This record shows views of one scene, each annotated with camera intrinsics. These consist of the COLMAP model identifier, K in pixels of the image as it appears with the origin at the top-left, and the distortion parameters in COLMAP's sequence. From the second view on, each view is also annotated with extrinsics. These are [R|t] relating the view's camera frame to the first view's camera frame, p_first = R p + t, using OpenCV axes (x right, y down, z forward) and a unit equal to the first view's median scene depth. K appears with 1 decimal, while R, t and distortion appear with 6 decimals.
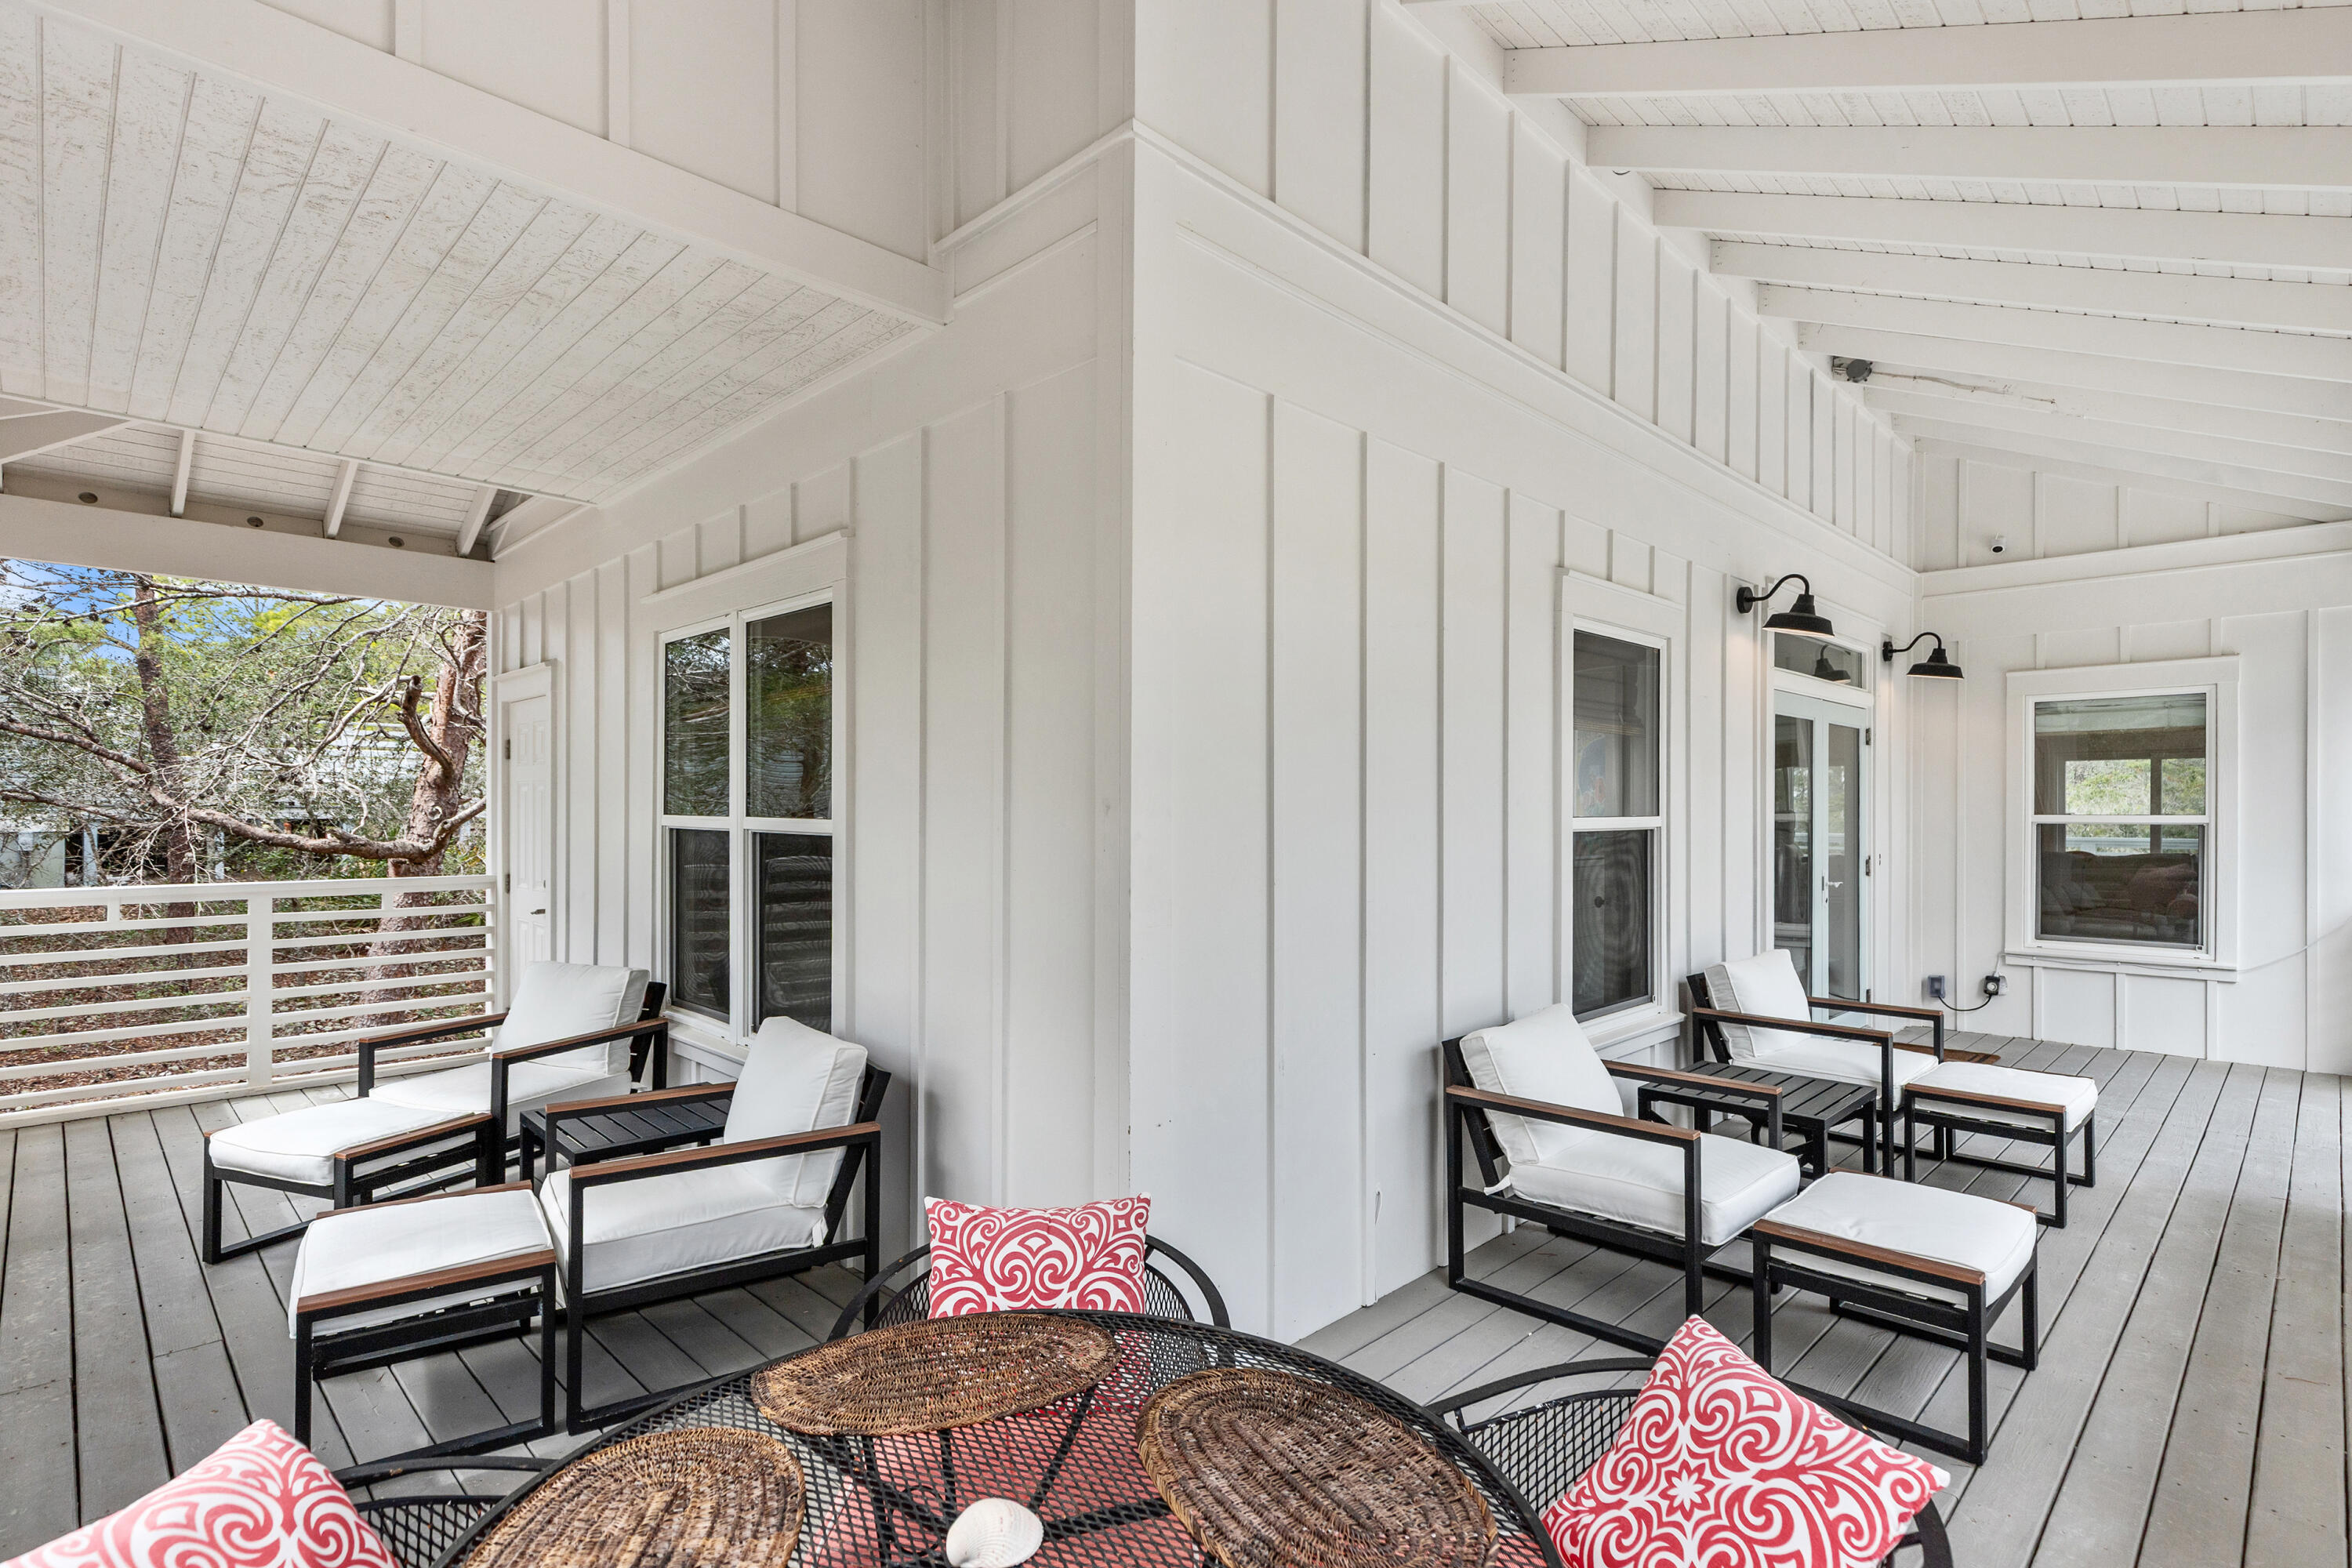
lens RADIAL K [[1135.4, 0, 1177.4], [0, 1135.4, 819.5], [0, 0, 1]] dist [0.004479, -0.000904]
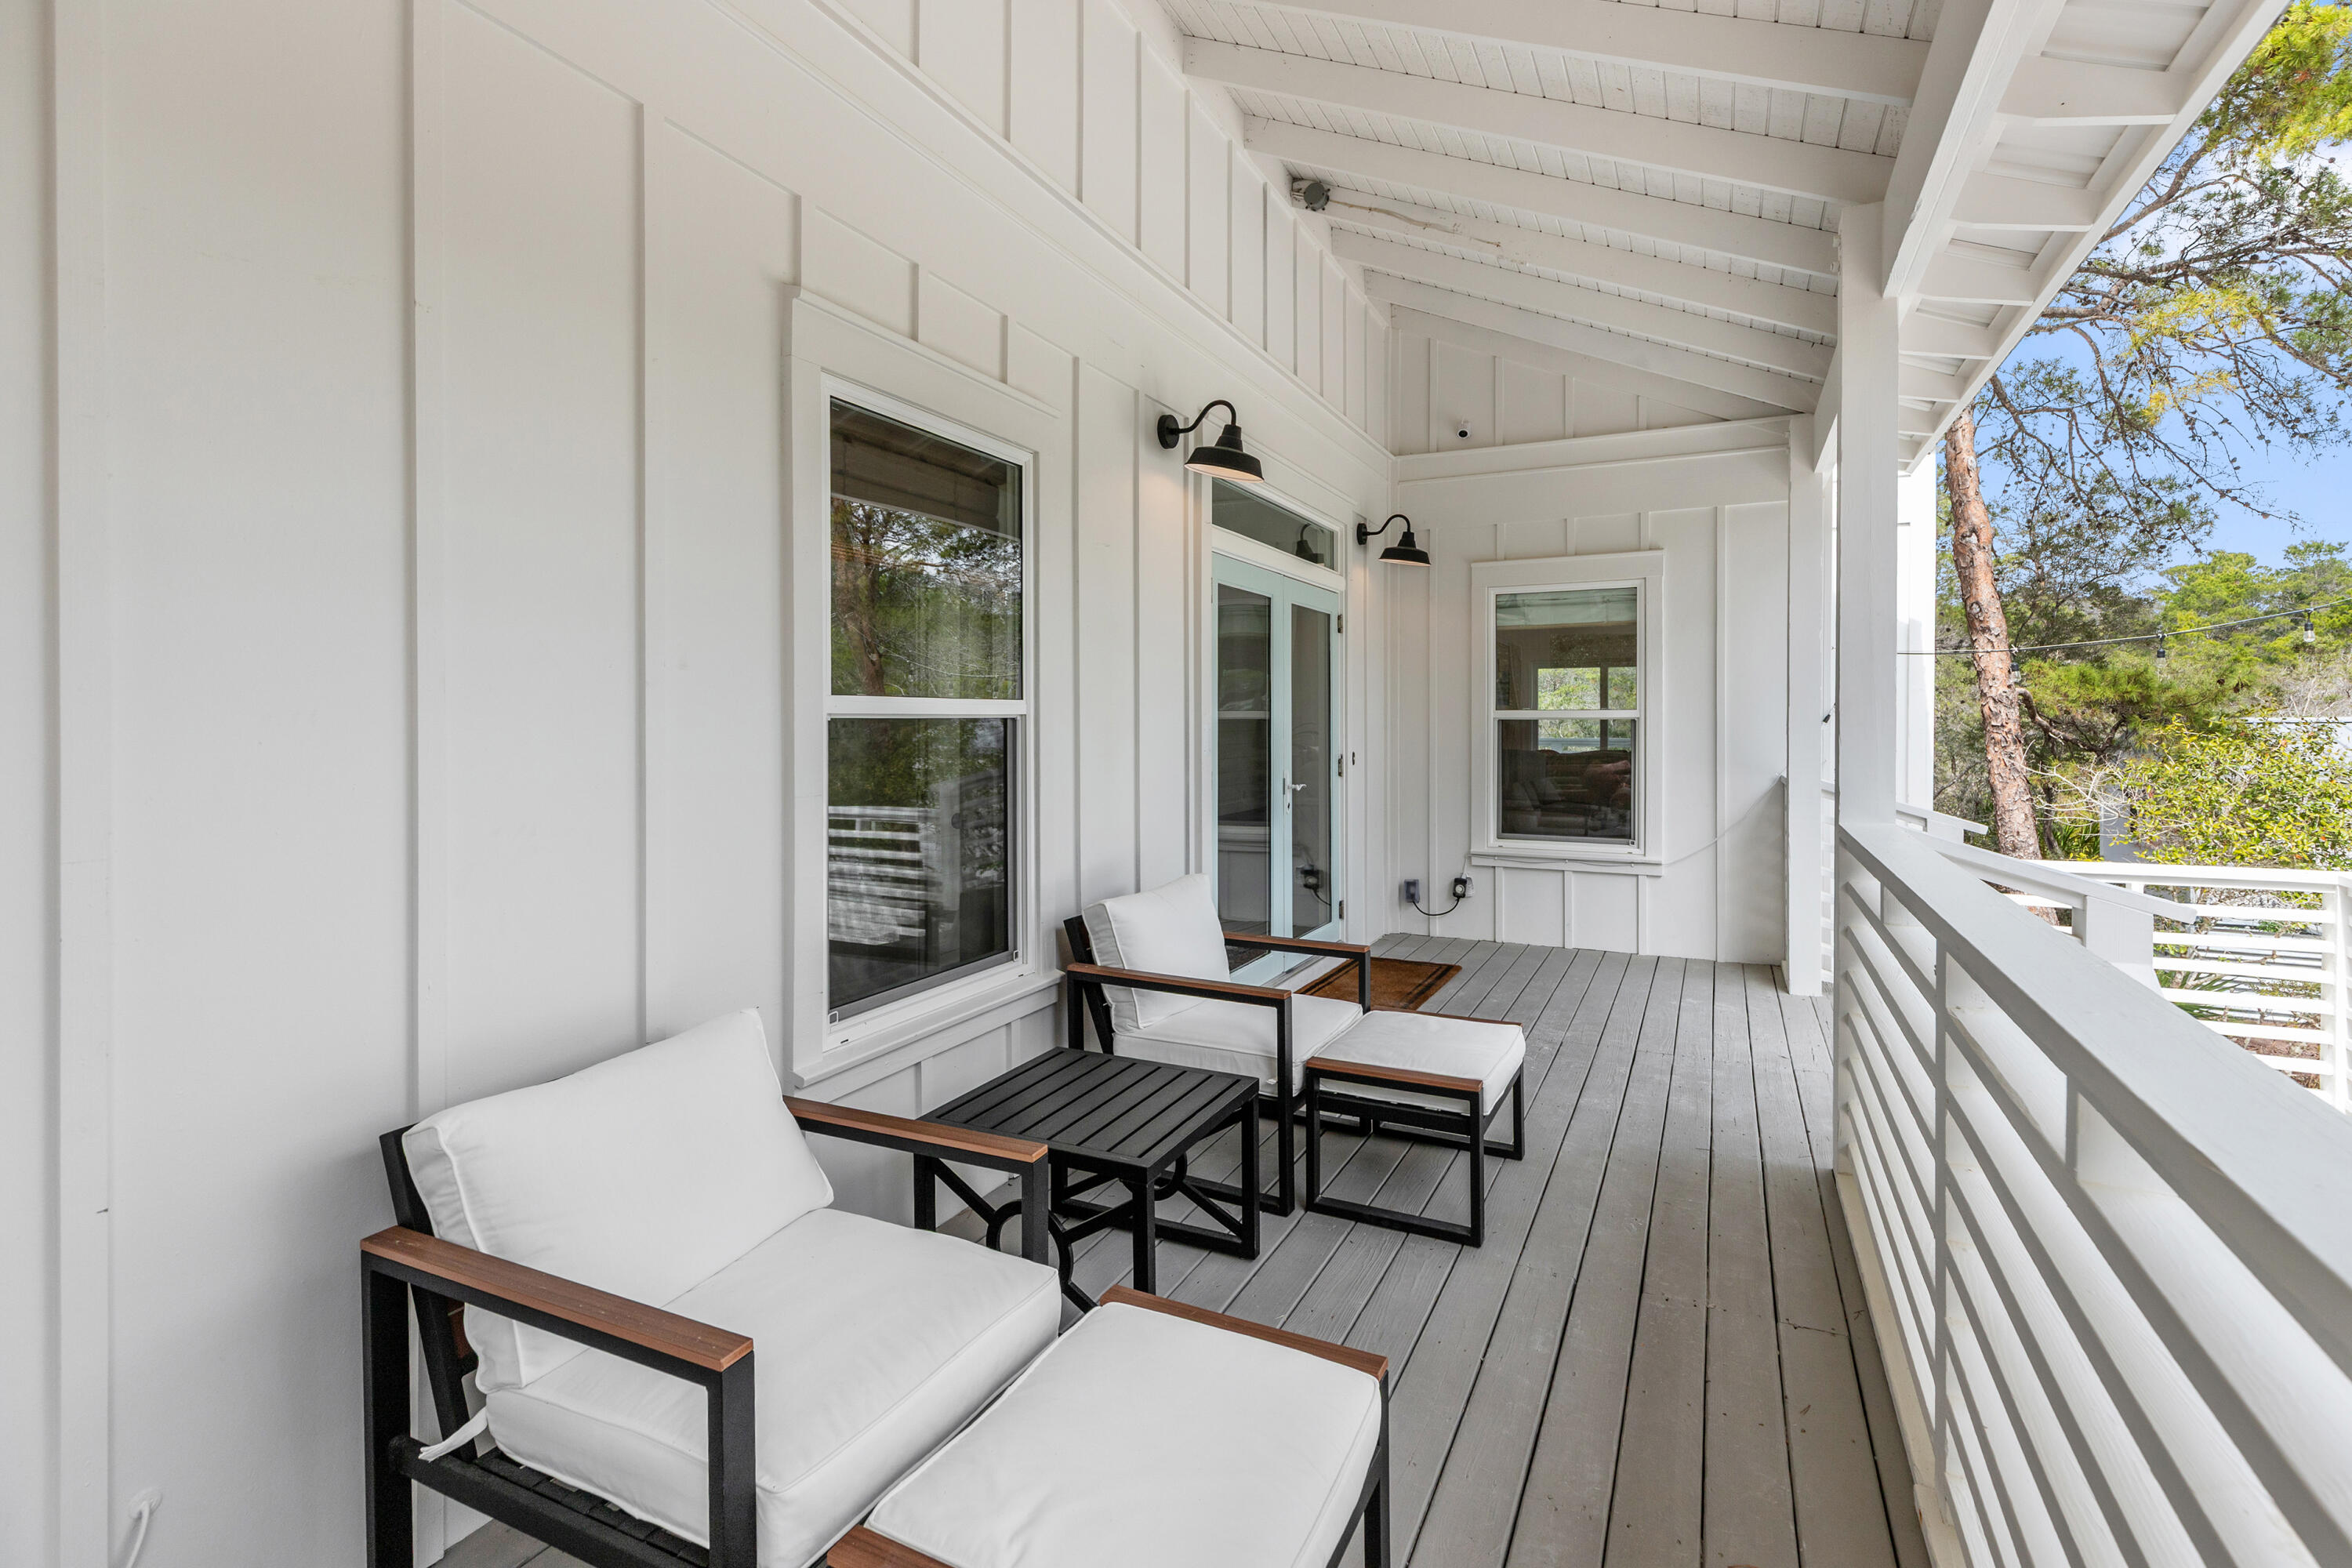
lens RADIAL K [[1072.4, 0, 1207.8], [0, 1072.4, 730.3], [0, 0, 1]] dist [0.015592, -0.004002]
pose [[0.939360, -0.003610, 0.342914, 0.231266], [0.003417, 0.999993, 0.001168, 0.012235], [-0.342916, 0.000075, 0.939366, 0.249036]]
